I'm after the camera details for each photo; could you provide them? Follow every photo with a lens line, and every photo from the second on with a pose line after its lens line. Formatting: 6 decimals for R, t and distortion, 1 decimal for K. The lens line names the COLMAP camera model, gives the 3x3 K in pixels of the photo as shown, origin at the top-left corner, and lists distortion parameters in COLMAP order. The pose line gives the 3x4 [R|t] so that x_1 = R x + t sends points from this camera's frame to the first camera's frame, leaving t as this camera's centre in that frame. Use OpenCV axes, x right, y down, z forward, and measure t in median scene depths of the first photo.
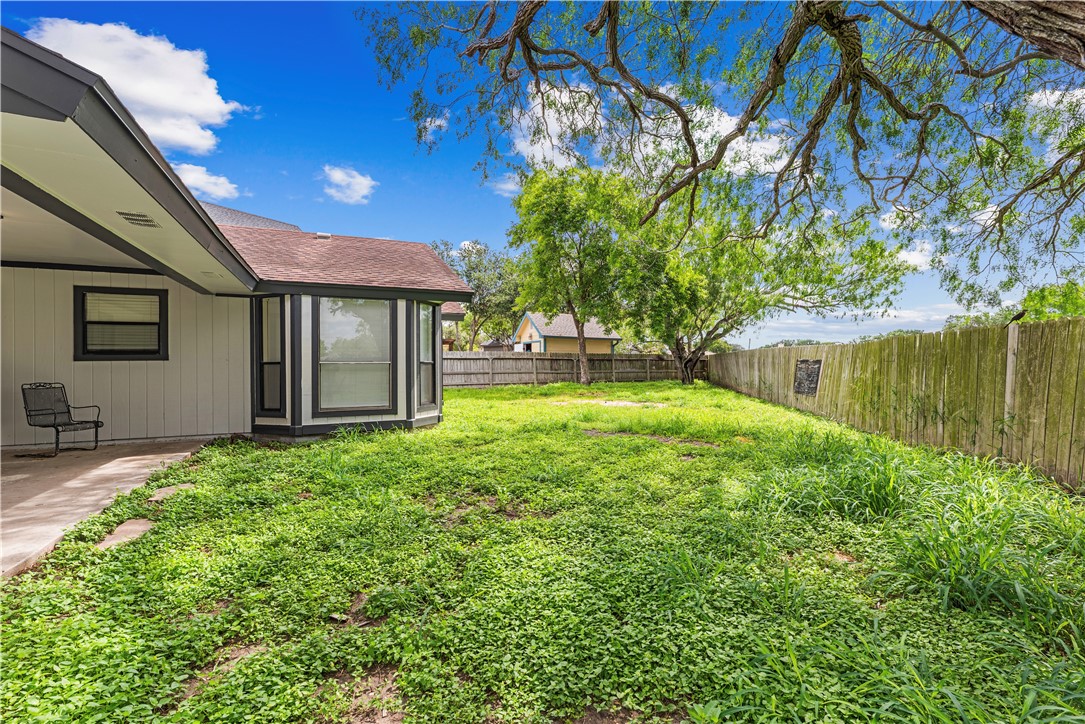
lens RADIAL K [[498.4, 0, 548.0], [0, 498.4, 363.0], [0, 0, 1]] dist [0.002035, 0.000588]
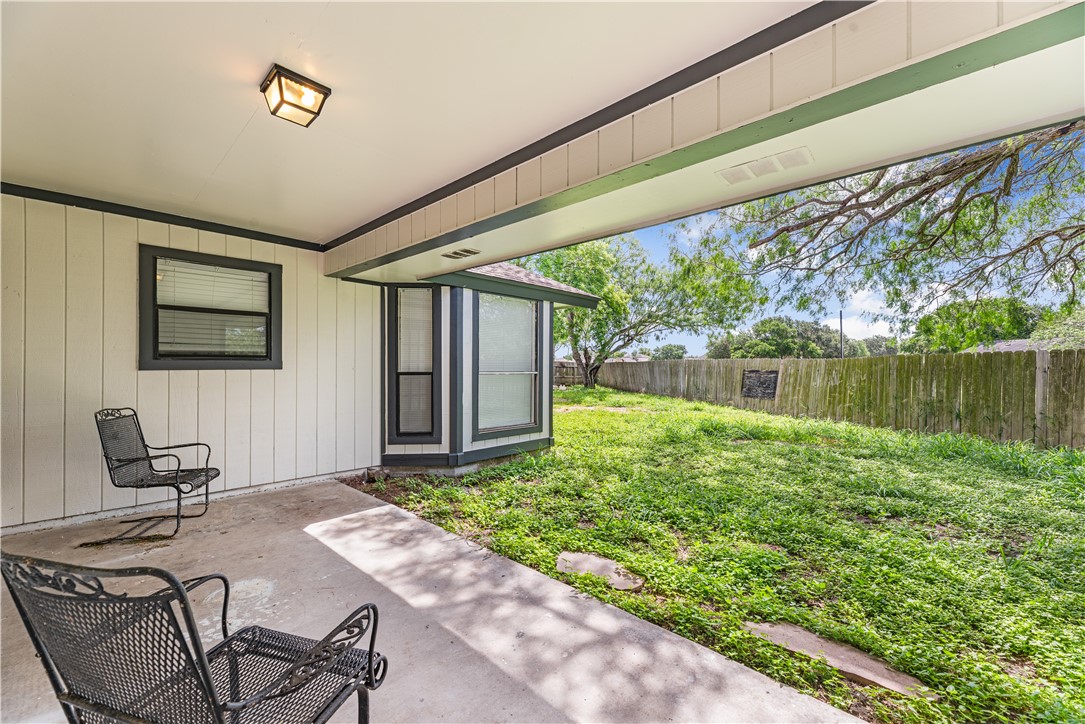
lens RADIAL K [[443.8, 0, 542.8], [0, 443.8, 364.0], [0, 0, 1]] dist [0.002214, 0.000385]
pose [[0.923211, 0.012653, 0.384085, -0.665636], [-0.009694, 0.999907, -0.009639, -0.010019], [-0.384171, 0.005176, 0.923247, 0.304128]]
